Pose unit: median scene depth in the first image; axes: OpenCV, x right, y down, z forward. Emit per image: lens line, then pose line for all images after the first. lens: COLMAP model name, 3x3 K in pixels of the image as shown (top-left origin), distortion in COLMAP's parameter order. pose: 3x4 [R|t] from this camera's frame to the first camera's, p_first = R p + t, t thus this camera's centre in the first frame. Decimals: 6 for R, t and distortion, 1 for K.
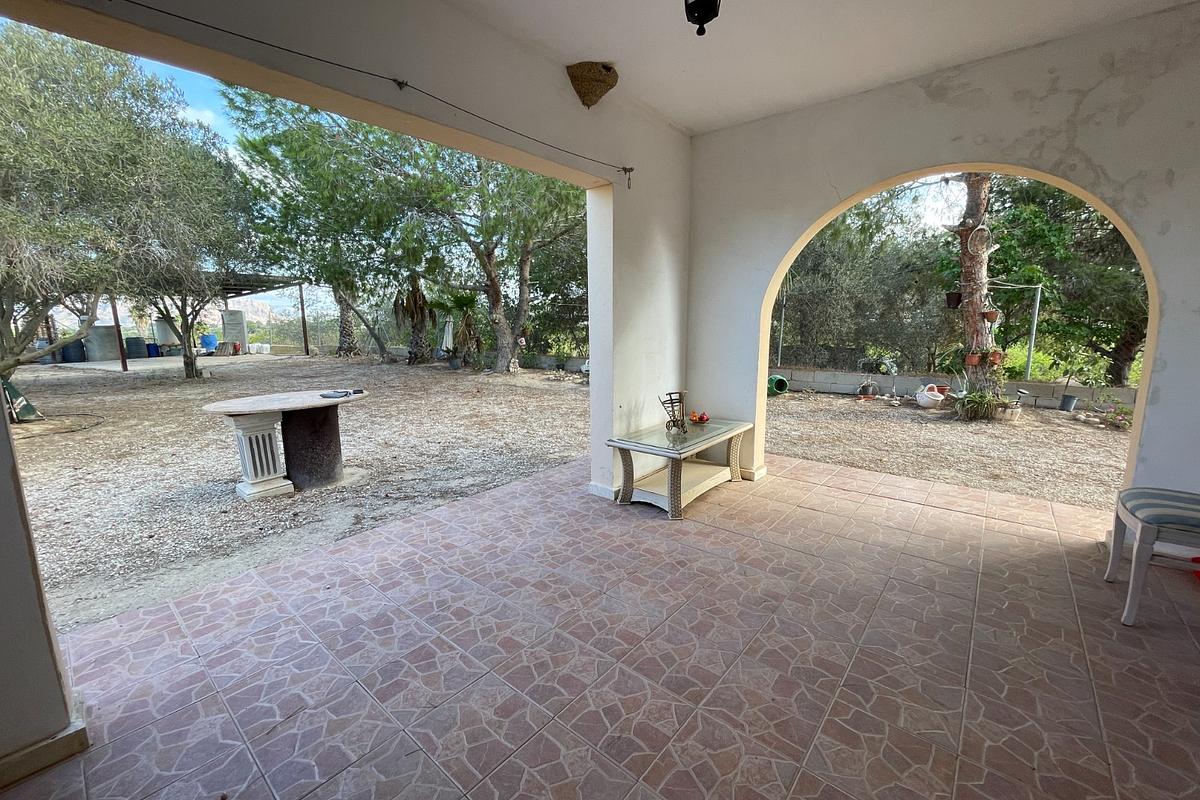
lens RADIAL K [[478.2, 0, 609.2], [0, 478.2, 397.0], [0, 0, 1]] dist [0.013873, 0.000033]
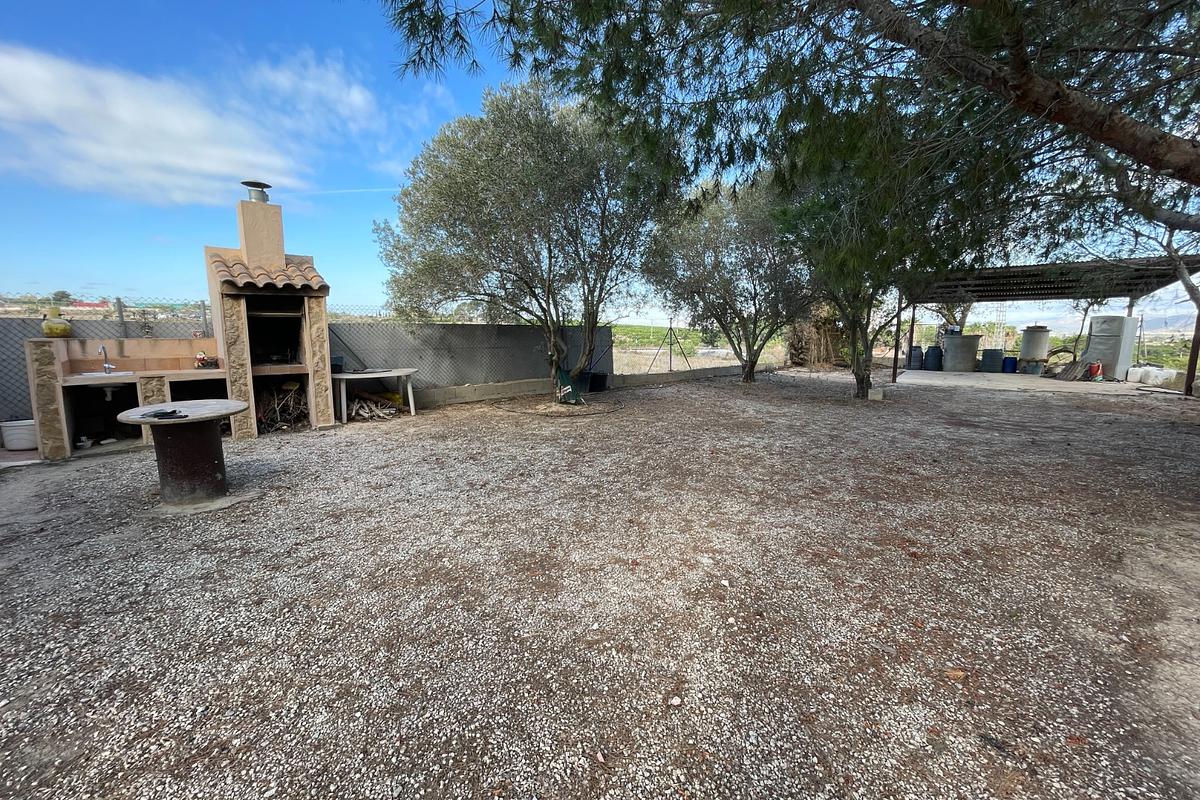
lens RADIAL K [[478.2, 0, 609.2], [0, 478.2, 397.0], [0, 0, 1]] dist [0.013873, 0.000033]
pose [[-0.156700, 0.138948, -0.977824, 0.039472], [-0.160141, 0.973378, 0.163979, -0.073644], [0.974577, 0.182285, -0.130277, 0.459033]]
